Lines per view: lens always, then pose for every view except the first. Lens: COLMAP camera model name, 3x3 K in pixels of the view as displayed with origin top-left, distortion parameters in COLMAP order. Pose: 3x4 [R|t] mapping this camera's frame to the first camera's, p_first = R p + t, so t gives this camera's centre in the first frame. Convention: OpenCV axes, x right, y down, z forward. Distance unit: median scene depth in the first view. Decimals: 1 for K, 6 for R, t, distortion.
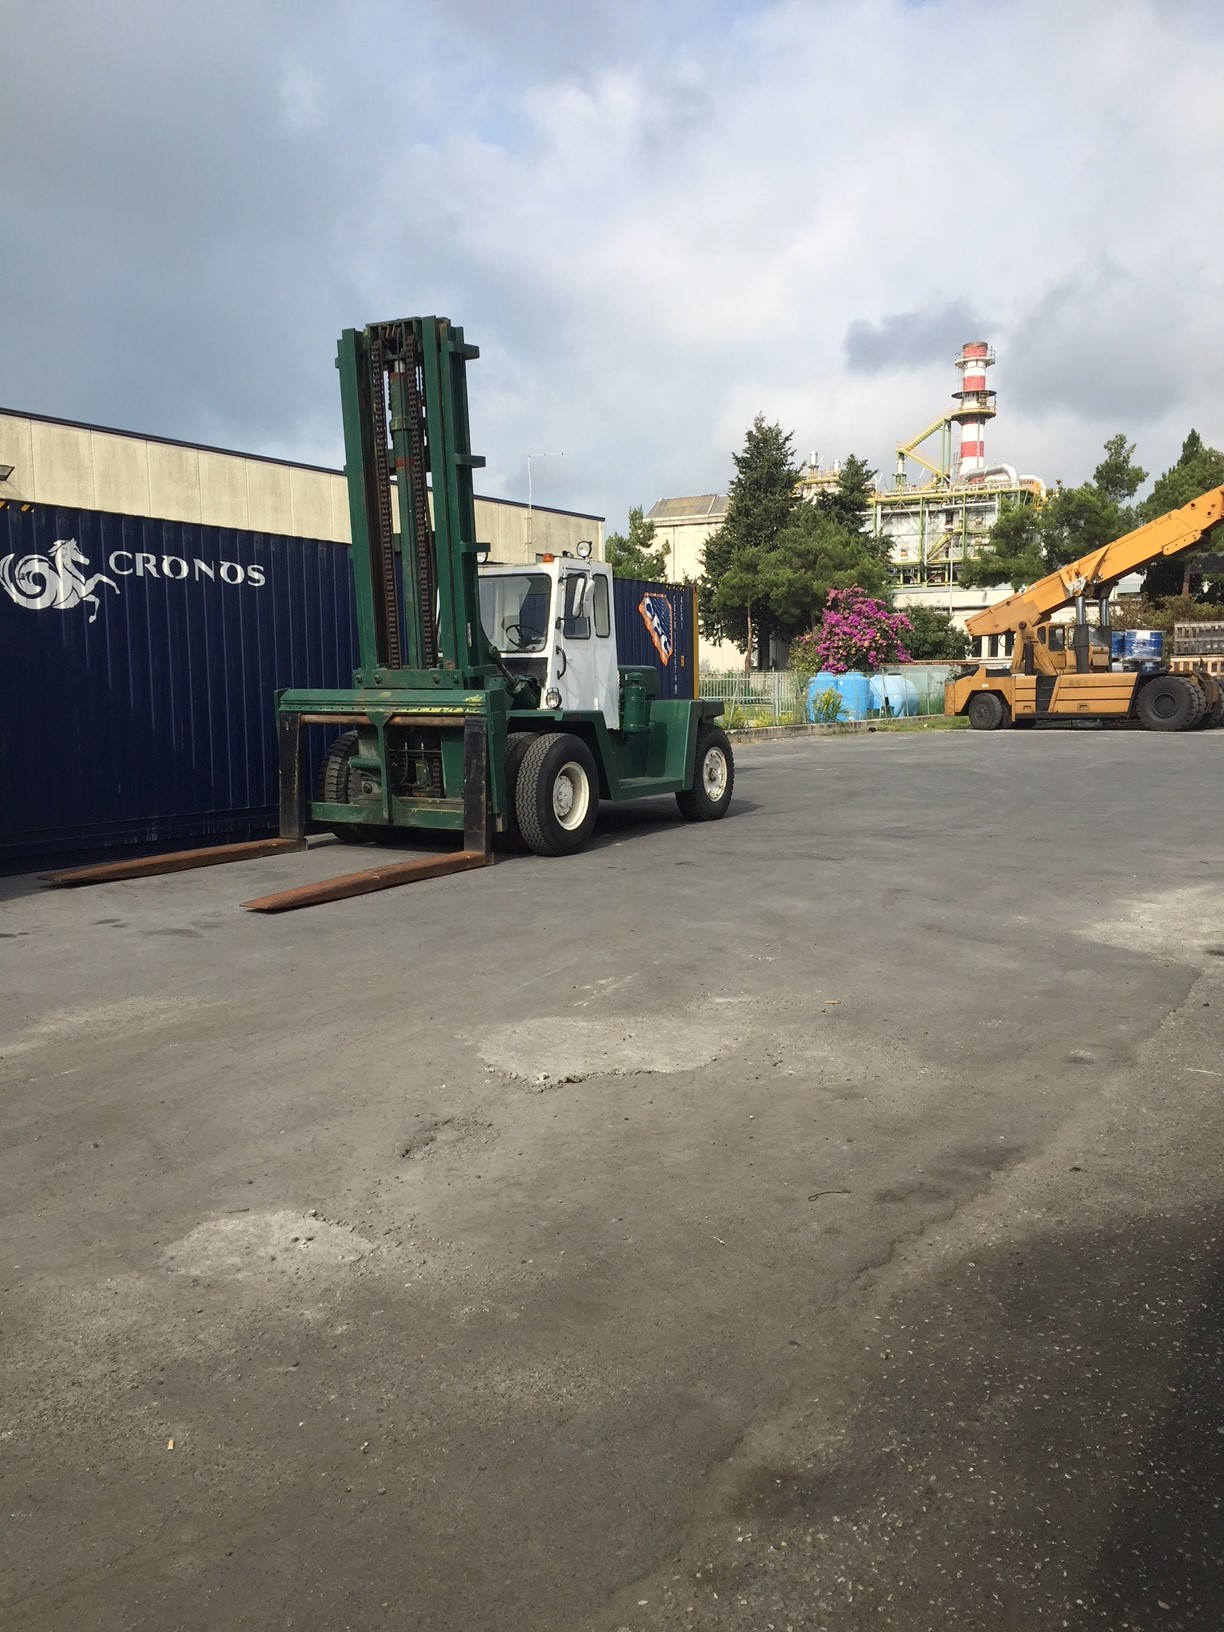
lens RADIAL K [[1359.1, 0, 612.0], [0, 1359.1, 816.0], [0, 0, 1]] dist [0.016128, 0.003994]
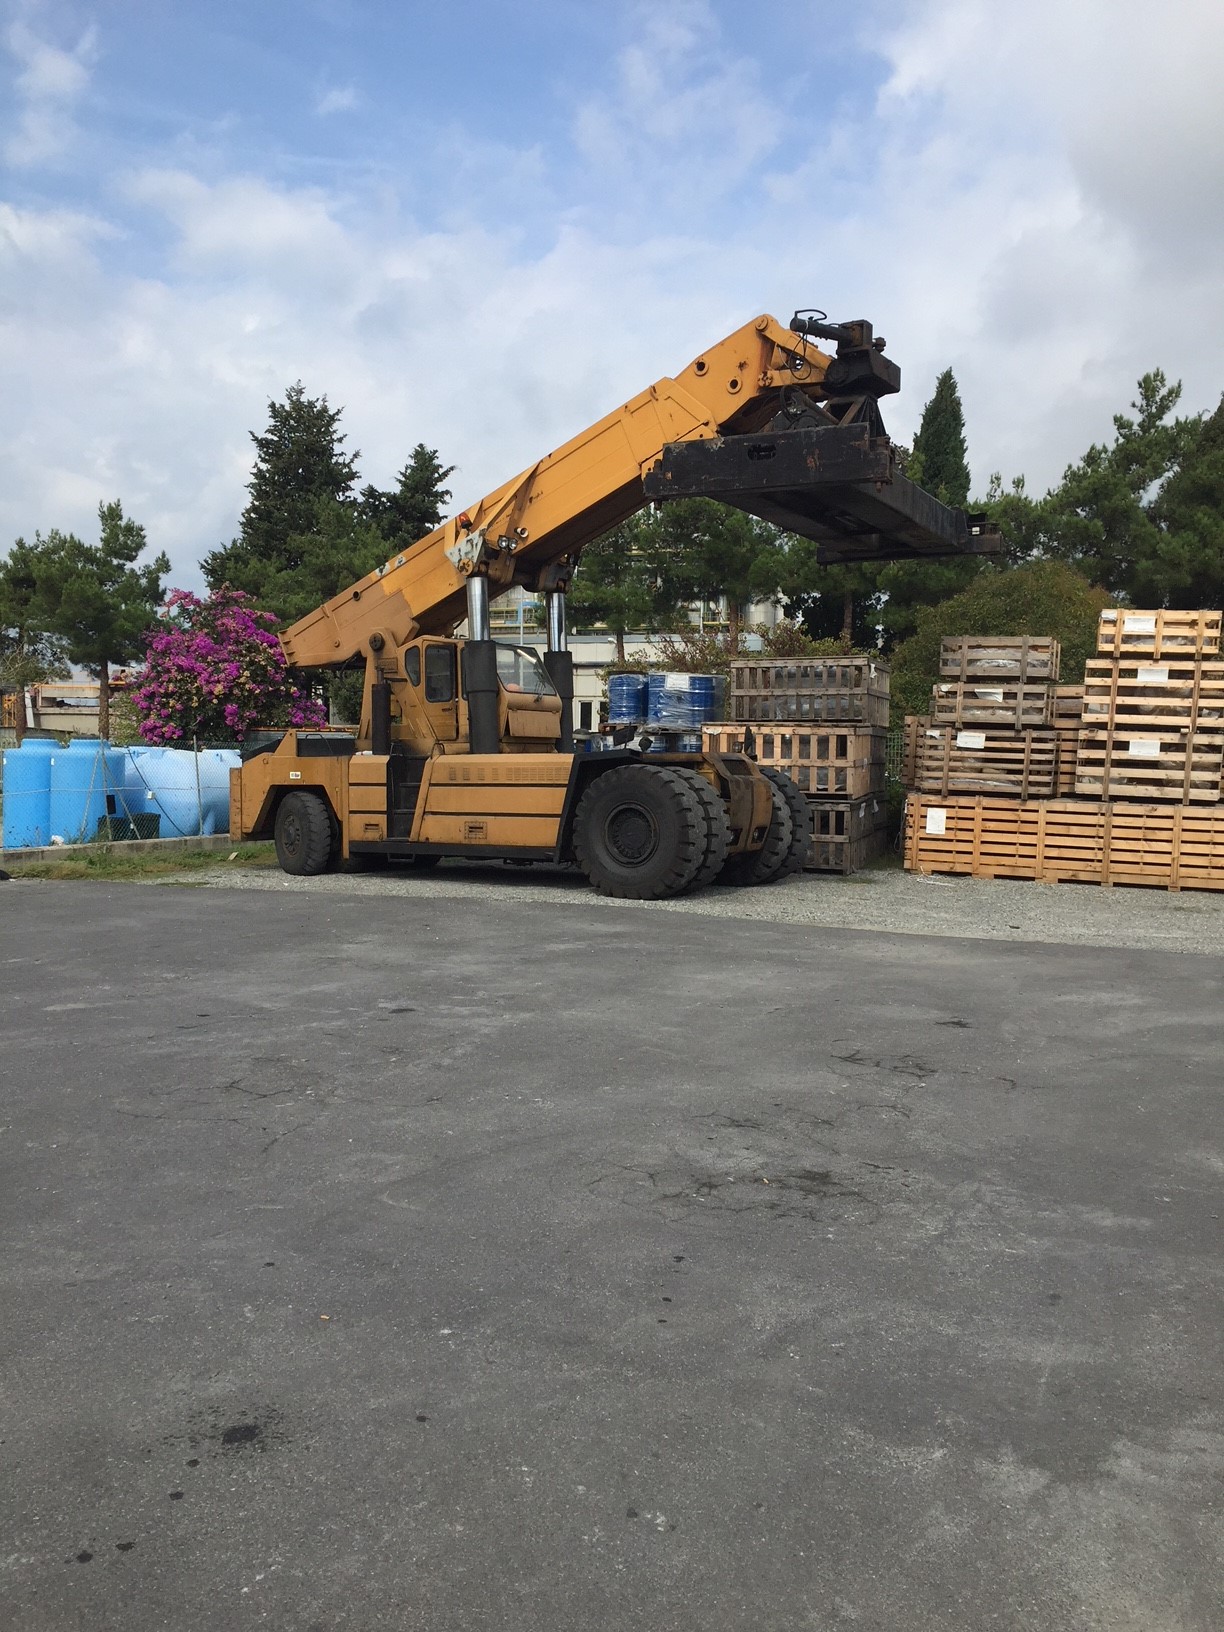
lens RADIAL K [[1380.2, 0, 612.0], [0, 1380.2, 816.0], [0, 0, 1]] dist [-0.004606, -0.000508]
pose [[0.985533, 0.016200, 0.168710, 0.287654], [-0.006717, 0.998373, -0.056628, -0.055128], [-0.169353, 0.054675, 0.984038, 0.515918]]
